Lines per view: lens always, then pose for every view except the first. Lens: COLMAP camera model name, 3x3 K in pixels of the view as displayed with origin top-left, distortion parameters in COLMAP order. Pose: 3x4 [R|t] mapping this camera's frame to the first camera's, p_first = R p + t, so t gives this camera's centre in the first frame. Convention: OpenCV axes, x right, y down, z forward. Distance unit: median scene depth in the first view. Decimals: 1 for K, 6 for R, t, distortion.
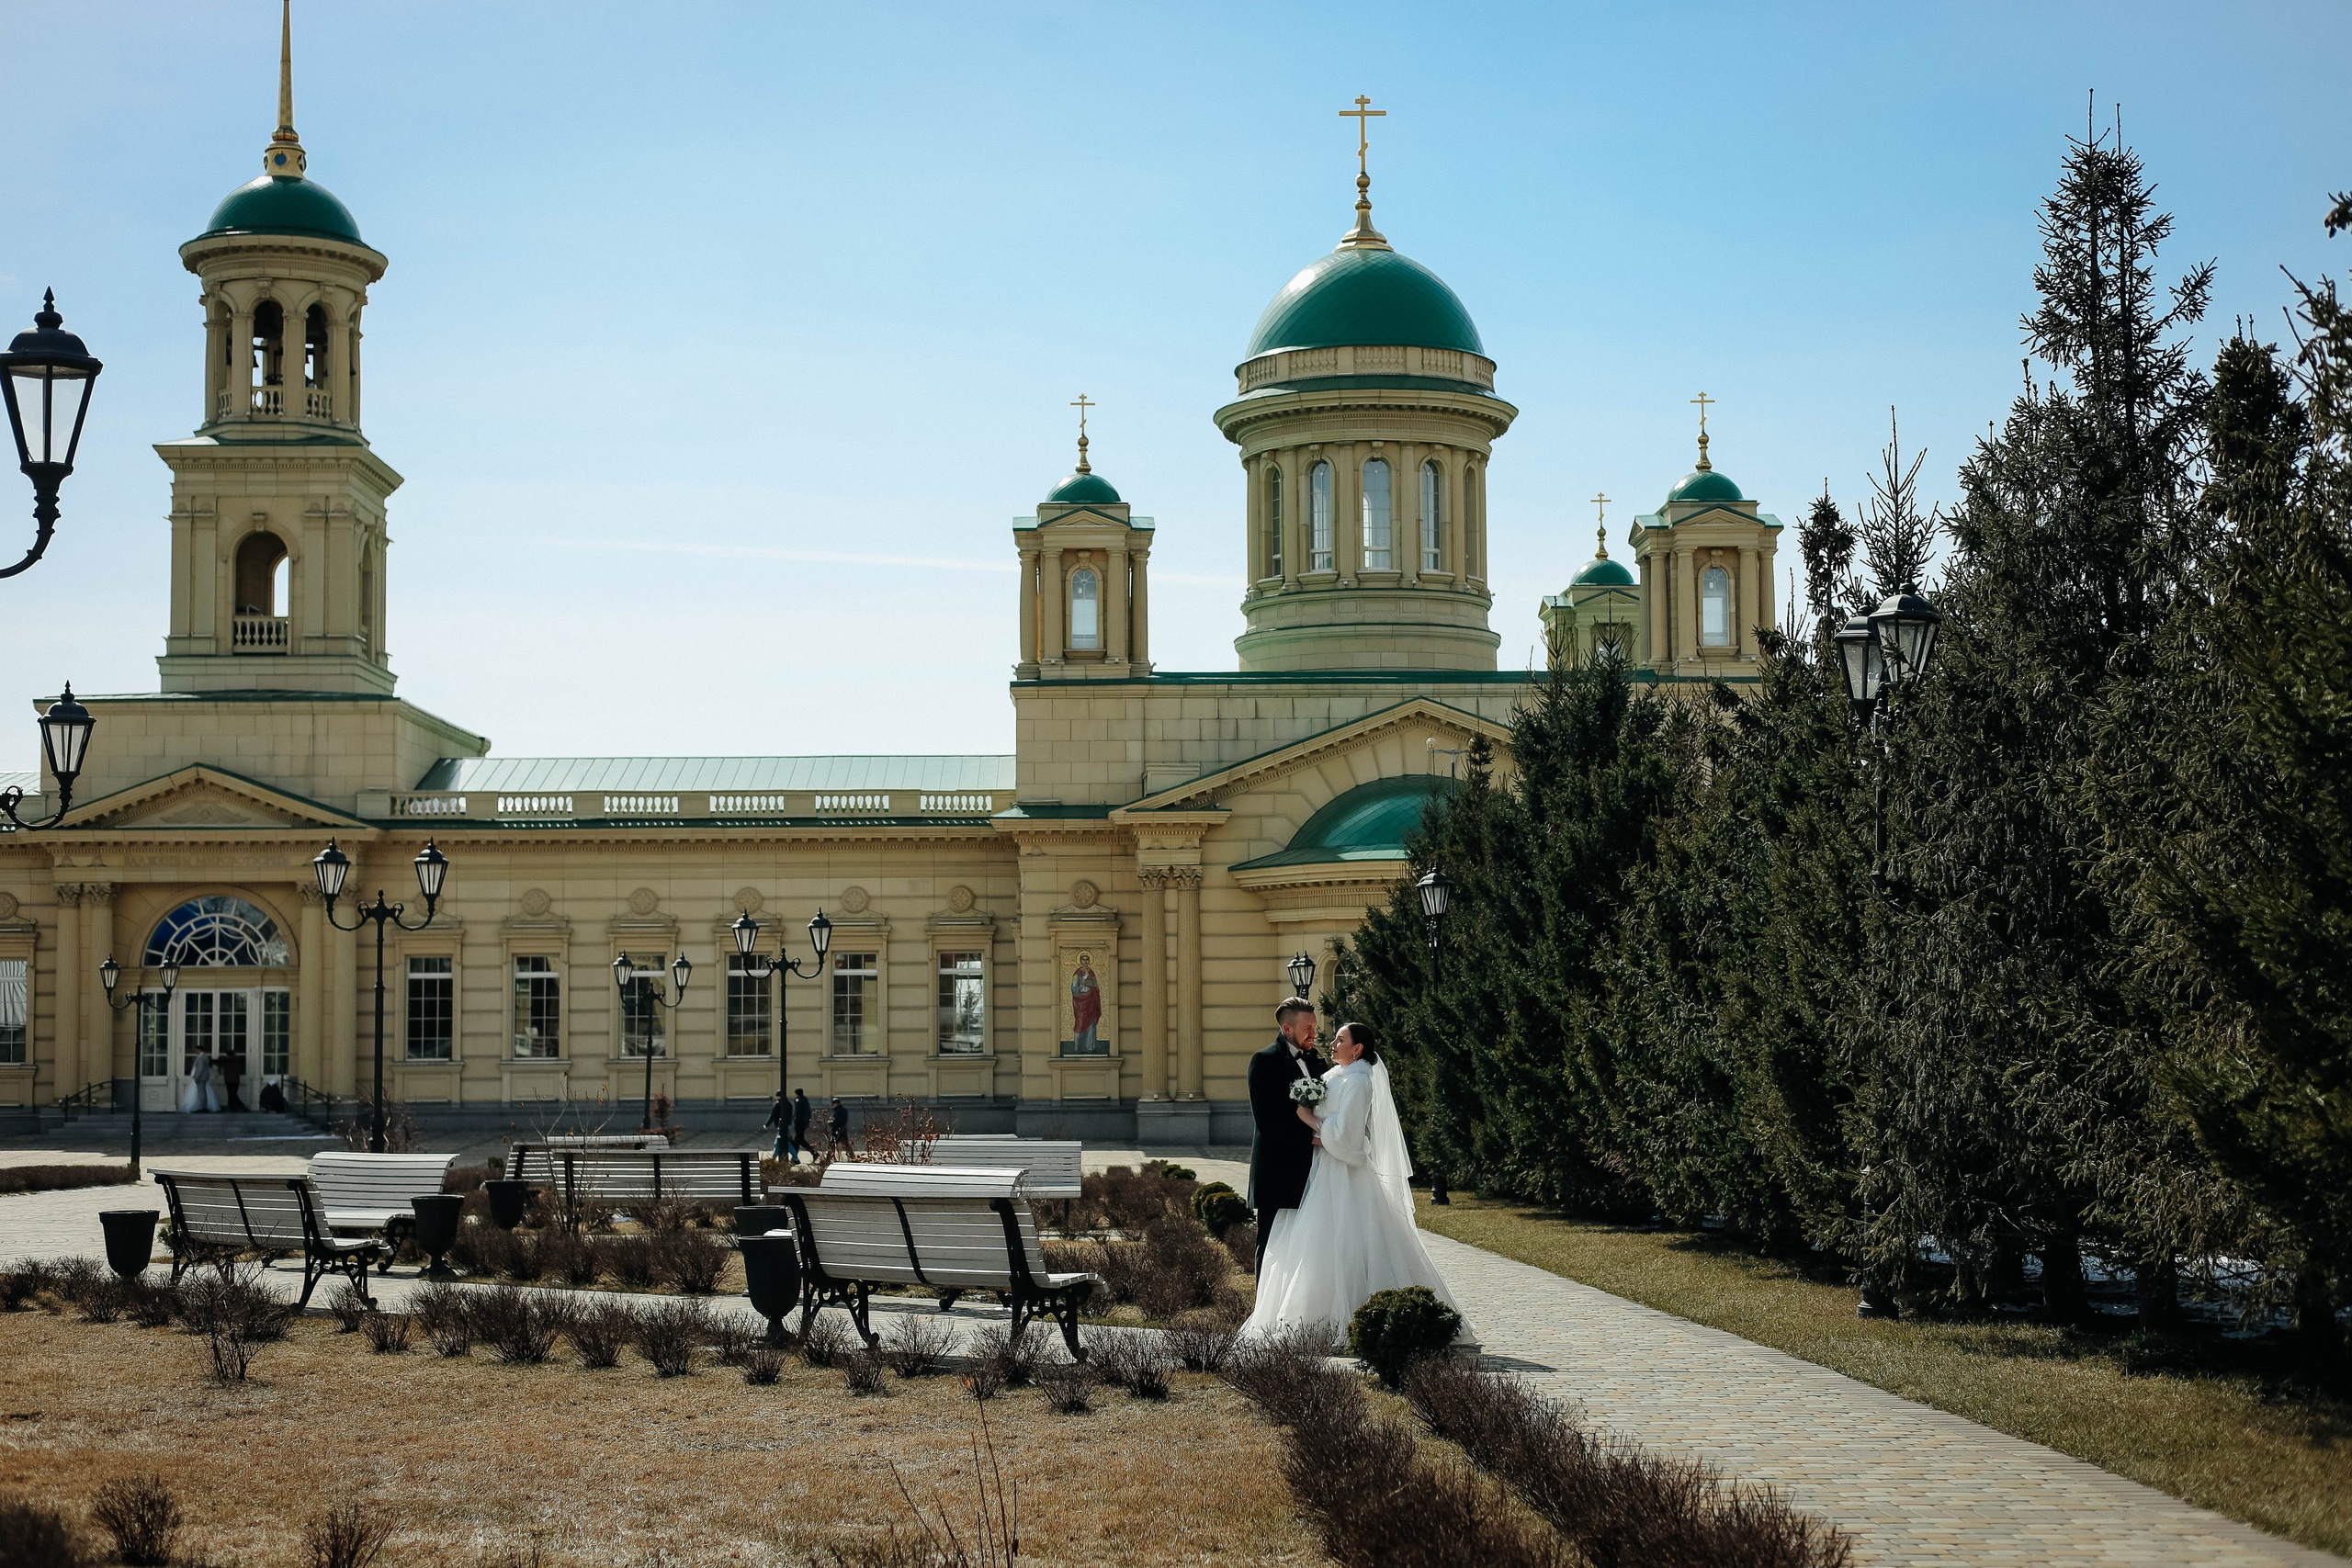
lens RADIAL K [[3289.6, 0, 1178.8], [0, 3289.6, 779.5], [0, 0, 1]] dist [0.061258, -0.250472]
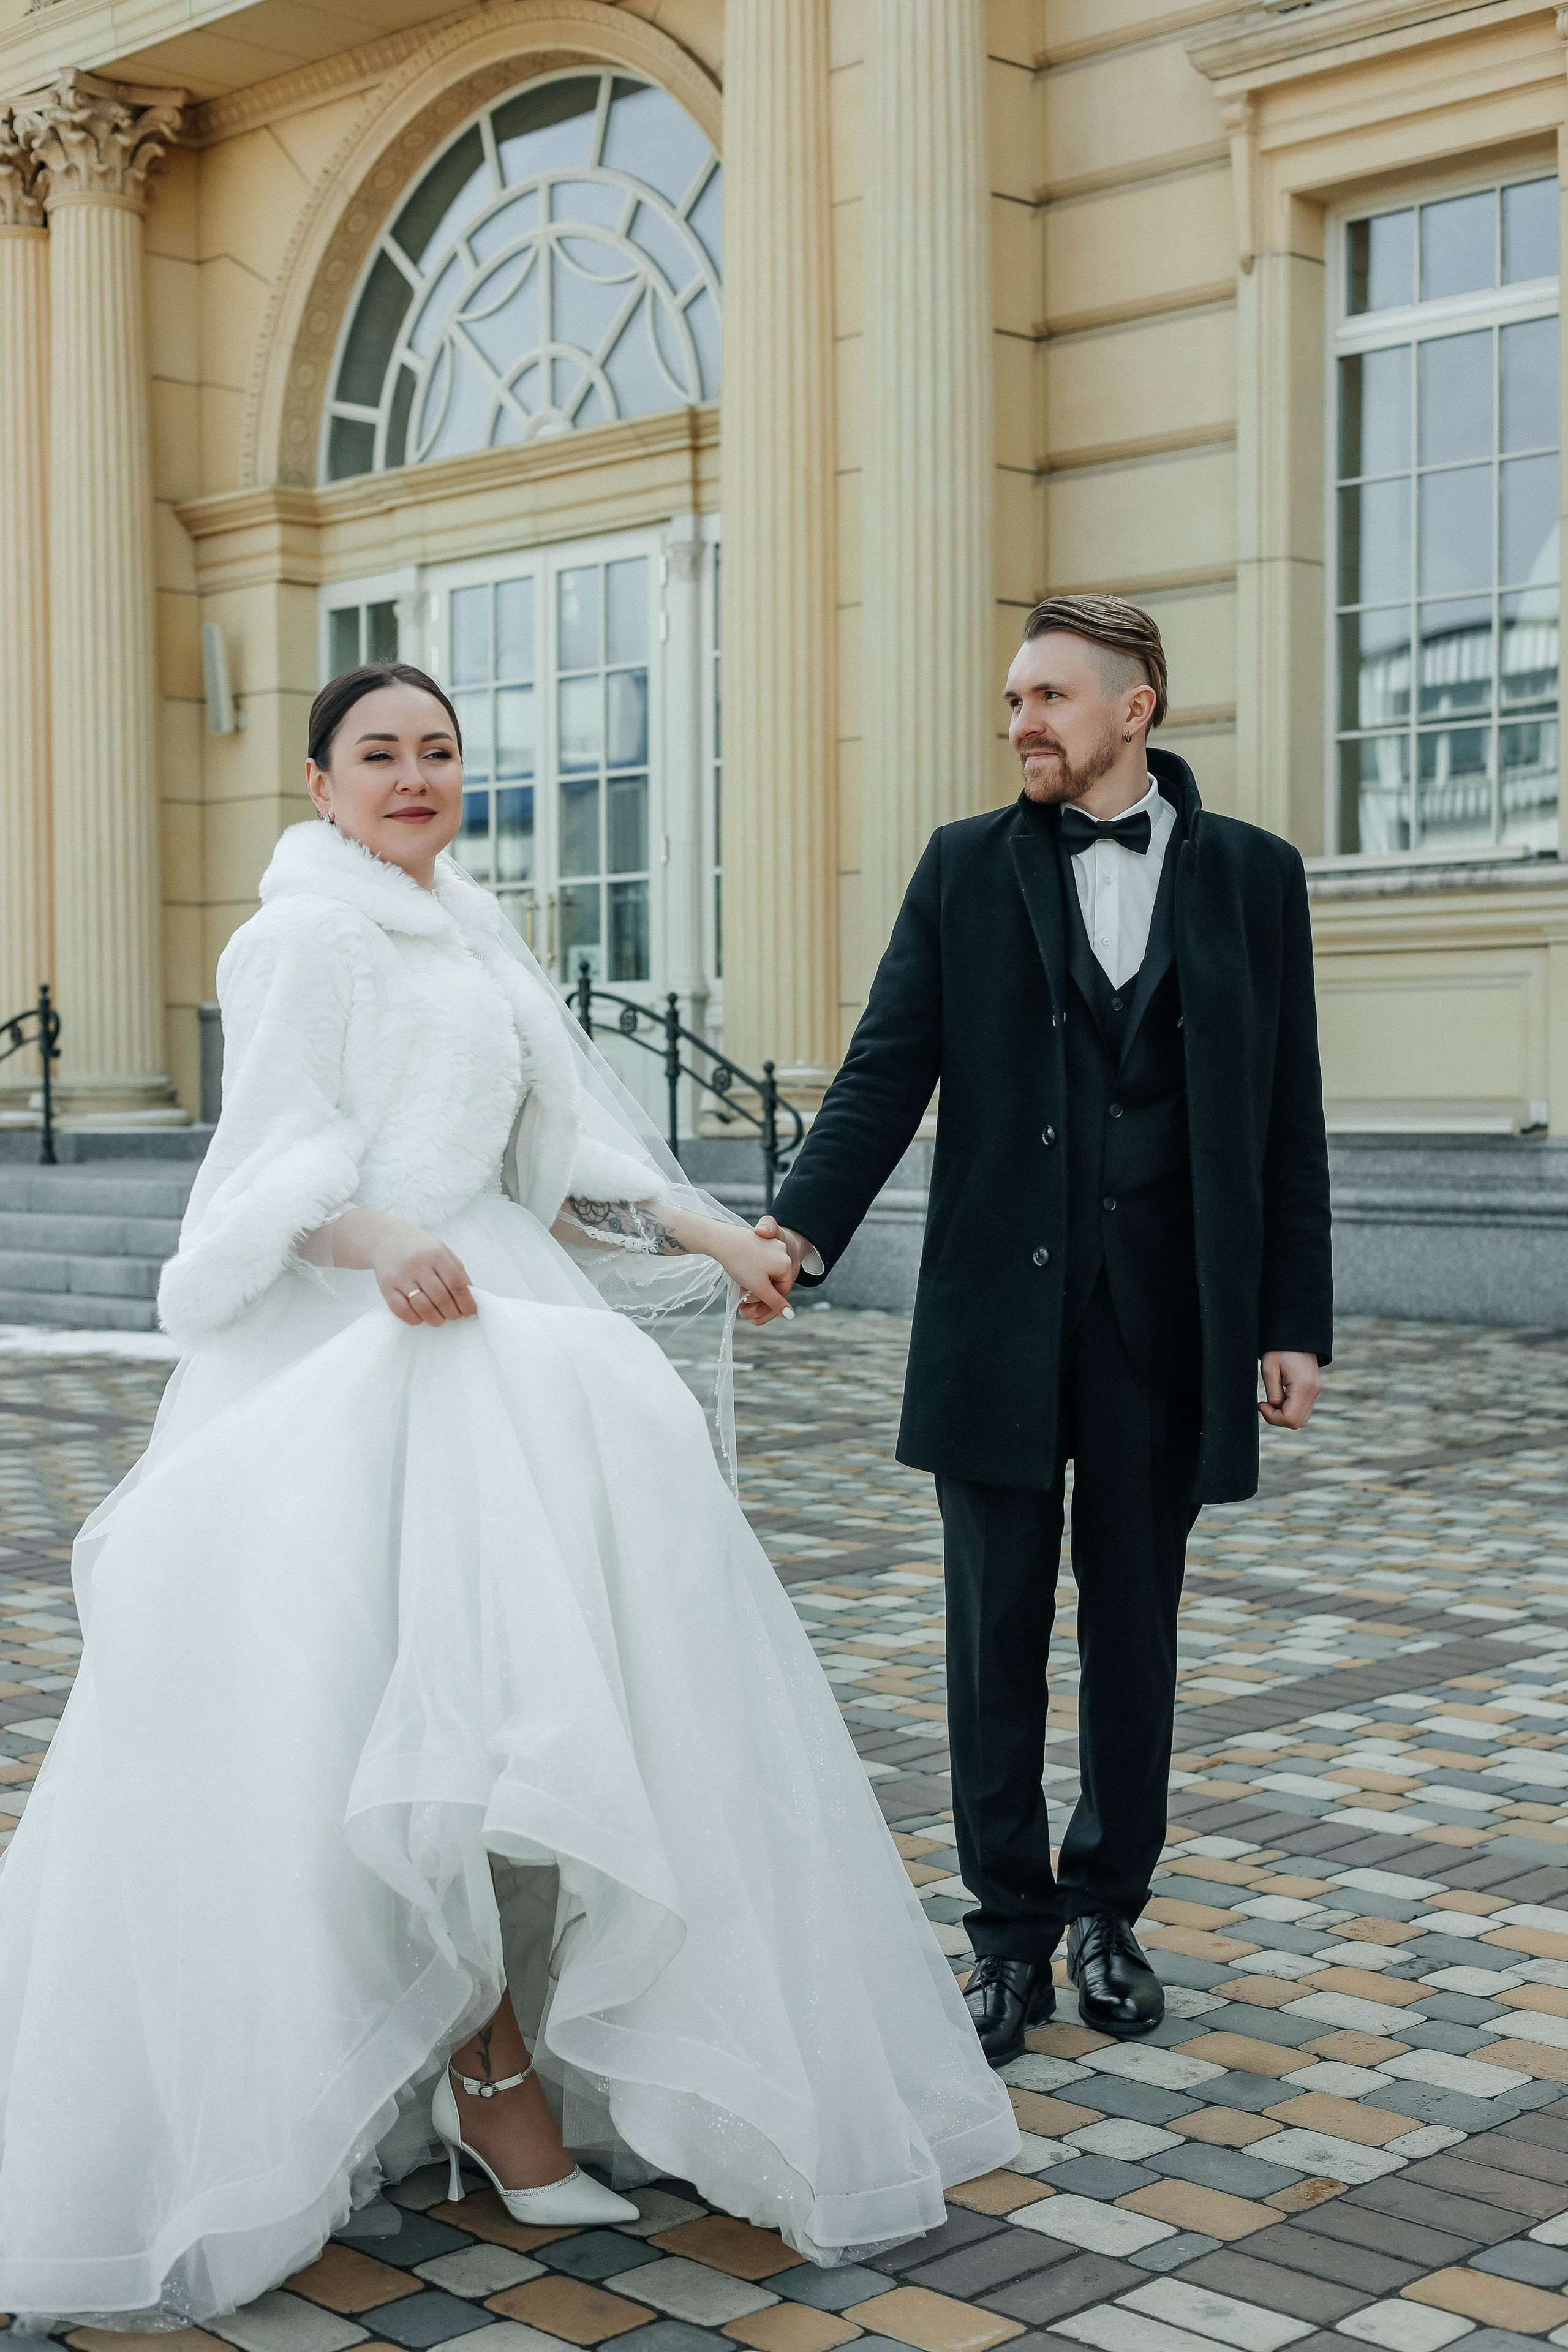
lens RADIAL K [[3277.8, 0, 783.0], [0, 3277.8, 1175.6], [0, 0, 1]] dist [0.078481, -0.313709]
pose [[0.686126, 0.023256, -0.727111, -0.136125], [0.060914, 0.994143, 0.089276, 0.084050], [0.724928, -0.105546, 0.680690, 0.871000]]
